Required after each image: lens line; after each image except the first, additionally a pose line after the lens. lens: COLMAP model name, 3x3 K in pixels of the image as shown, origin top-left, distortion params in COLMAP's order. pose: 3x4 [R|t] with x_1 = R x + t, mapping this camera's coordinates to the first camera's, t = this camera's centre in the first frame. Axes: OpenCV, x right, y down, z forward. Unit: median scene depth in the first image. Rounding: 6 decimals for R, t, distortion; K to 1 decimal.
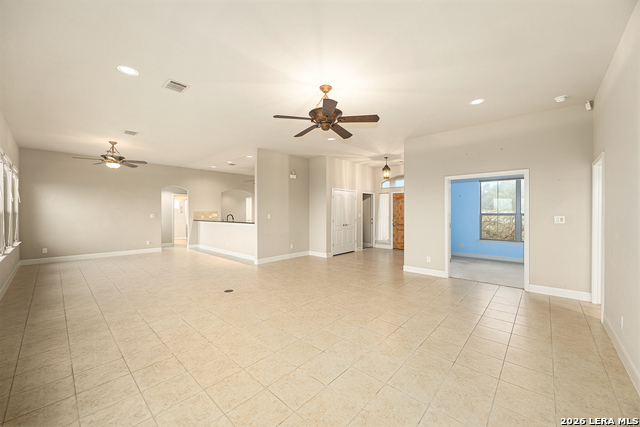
lens RADIAL K [[247.4, 0, 318.5], [0, 247.4, 215.1], [0, 0, 1]] dist [0.002868, -0.000584]
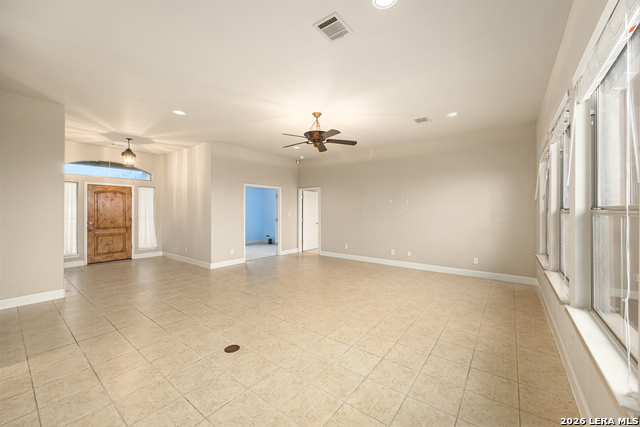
lens RADIAL K [[247.4, 0, 333.3], [0, 247.4, 211.6], [0, 0, 1]] dist [0.002868, -0.000584]
pose [[-0.129185, -0.002942, 0.991616, -1.210156], [0.013017, 0.999904, 0.004663, -0.013185], [-0.991535, 0.013510, -0.129134, 1.054208]]
